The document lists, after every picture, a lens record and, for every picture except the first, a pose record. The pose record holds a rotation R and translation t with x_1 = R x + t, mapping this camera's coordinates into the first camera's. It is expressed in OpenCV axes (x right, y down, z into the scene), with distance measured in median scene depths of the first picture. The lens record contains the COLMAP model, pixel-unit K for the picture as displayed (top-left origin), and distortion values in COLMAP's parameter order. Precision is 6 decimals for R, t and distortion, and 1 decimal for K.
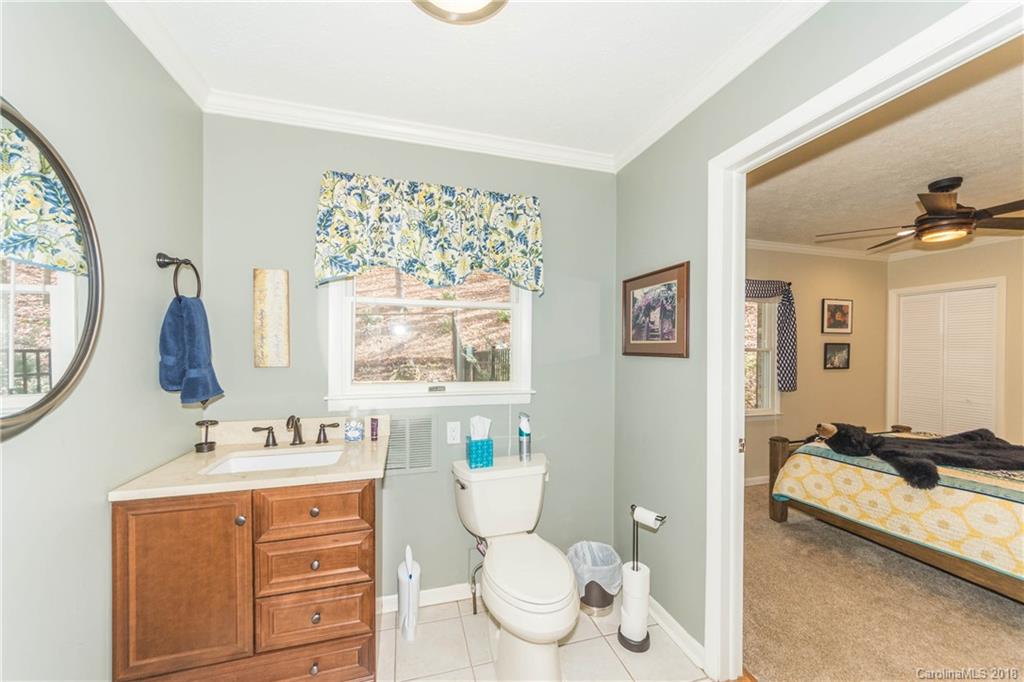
lens RADIAL K [[375.9, 0, 517.1], [0, 375.9, 350.2], [0, 0, 1]] dist [-0.009904, 0.005407]
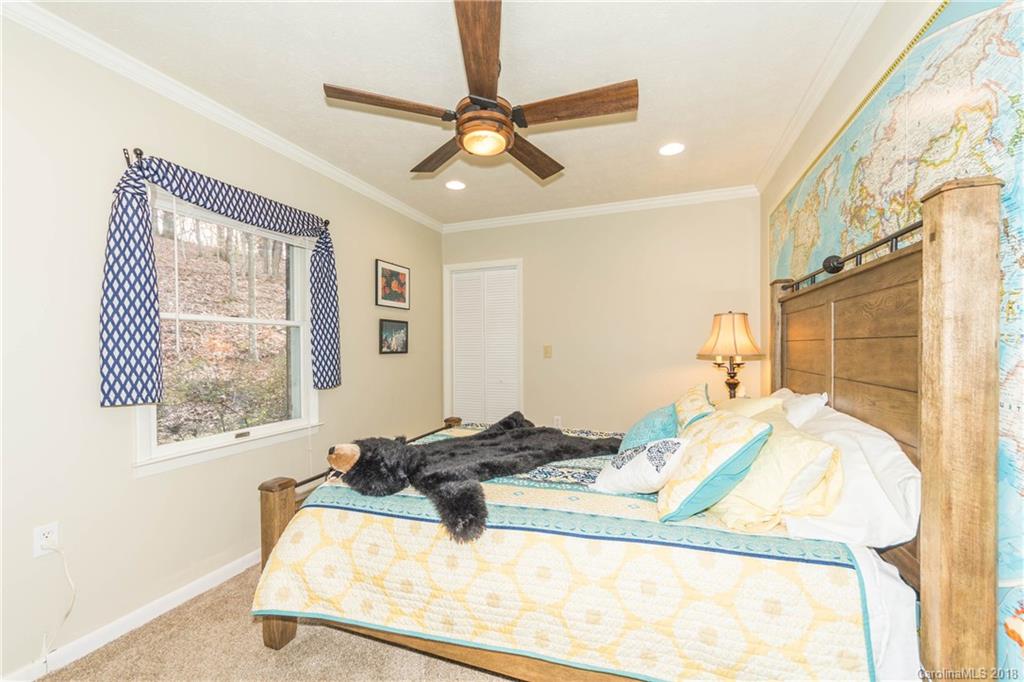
lens RADIAL K [[415.4, 0, 513.9], [0, 415.4, 348.6], [0, 0, 1]] dist [0.000124, 0.000191]
pose [[0.600222, -0.012287, 0.799739, 0.357075], [0.013352, 0.999897, 0.005341, 0.043812], [-0.799722, 0.007472, 0.600324, 0.323238]]
